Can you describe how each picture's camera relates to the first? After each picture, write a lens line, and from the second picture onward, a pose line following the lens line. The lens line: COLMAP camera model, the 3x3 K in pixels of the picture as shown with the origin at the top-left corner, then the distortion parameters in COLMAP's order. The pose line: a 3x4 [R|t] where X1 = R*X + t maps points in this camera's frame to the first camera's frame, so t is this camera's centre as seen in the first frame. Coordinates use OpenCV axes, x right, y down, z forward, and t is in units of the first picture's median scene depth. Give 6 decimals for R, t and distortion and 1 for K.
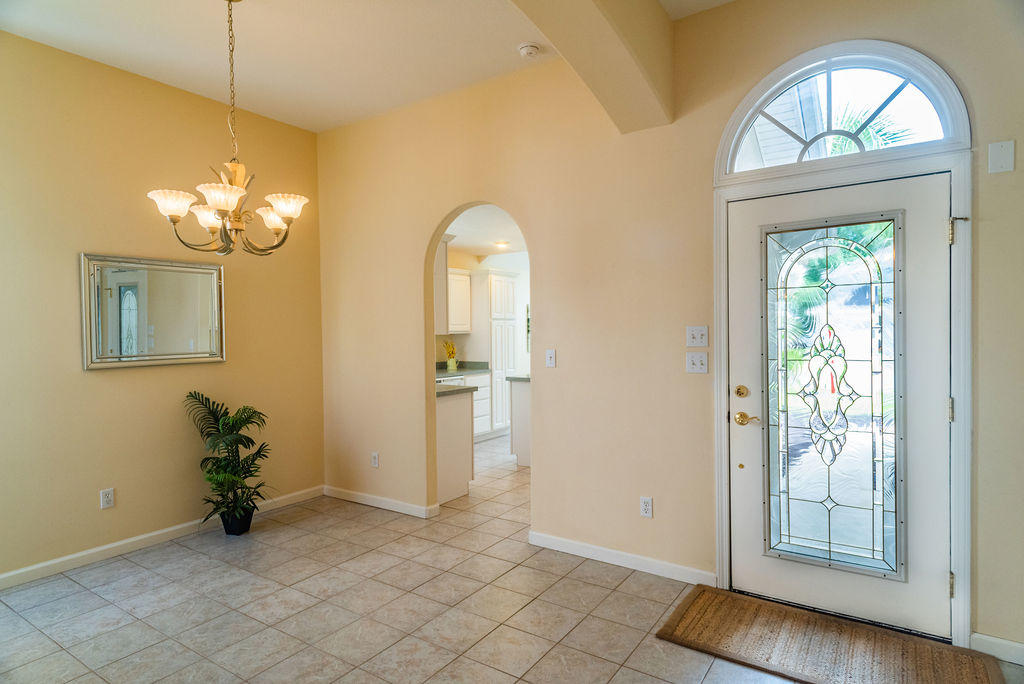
lens RADIAL K [[568.4, 0, 513.5], [0, 568.4, 343.7], [0, 0, 1]] dist [0.022826, -0.014976]
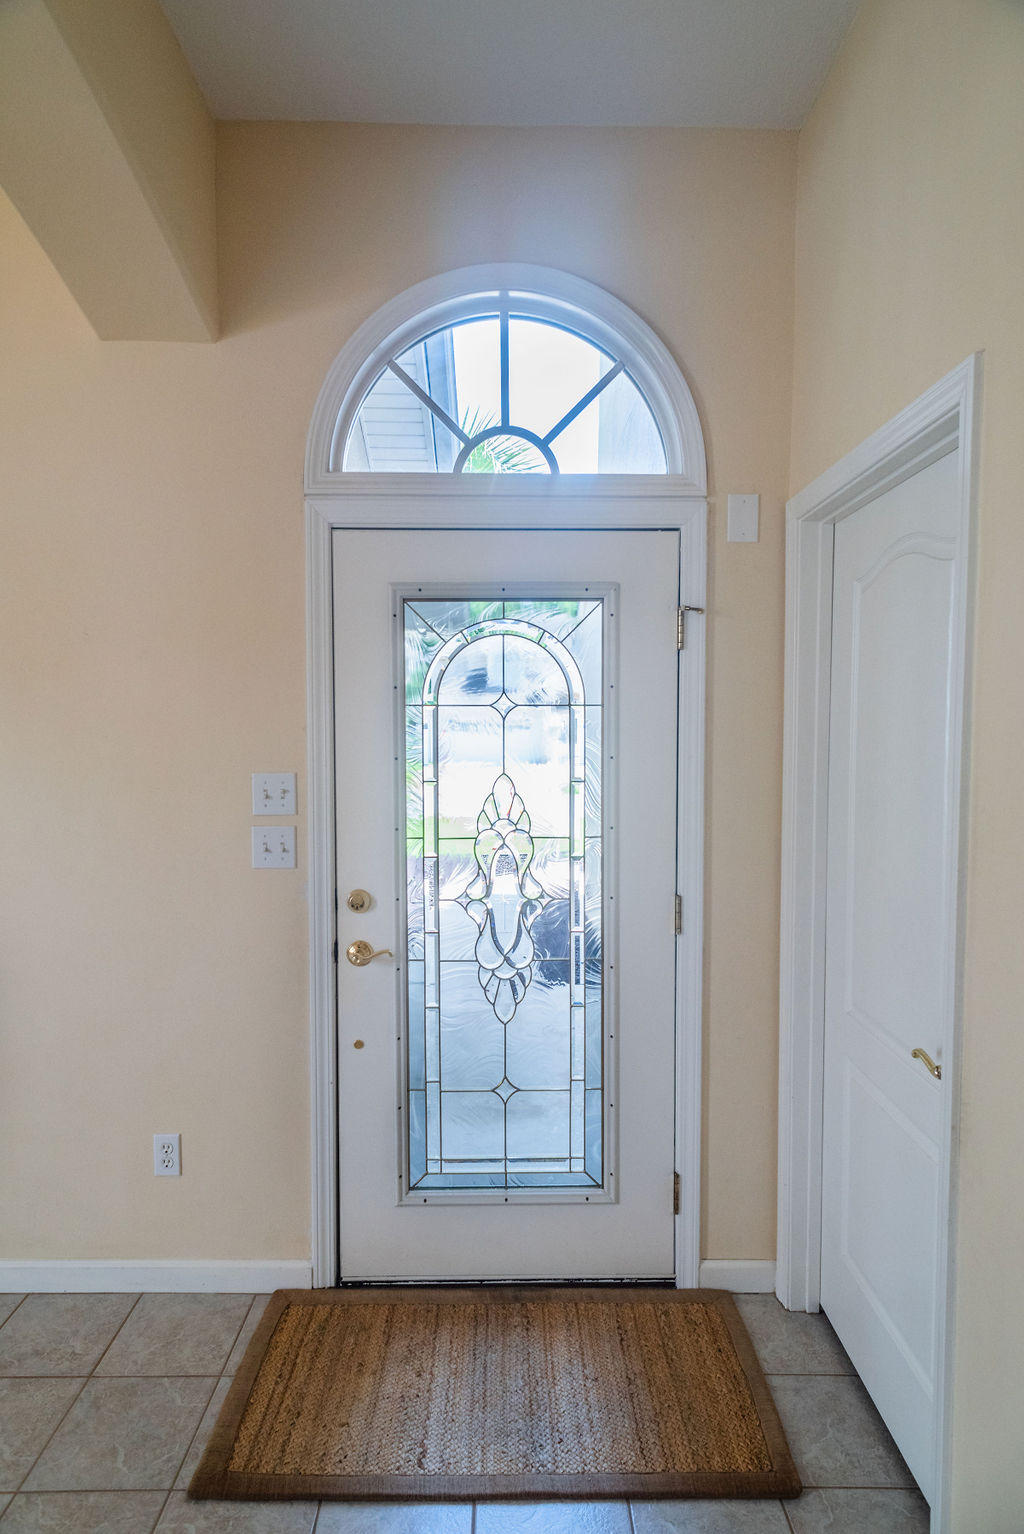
lens RADIAL K [[851.6, 0, 514.2], [0, 851.6, 772.9], [0, 0, 1]] dist [0.022826, -0.014976]
pose [[0.820722, -0.014182, 0.571152, 0.079268], [-0.003828, 0.999533, 0.030320, -0.059518], [-0.571315, -0.027071, 0.820284, 0.304994]]
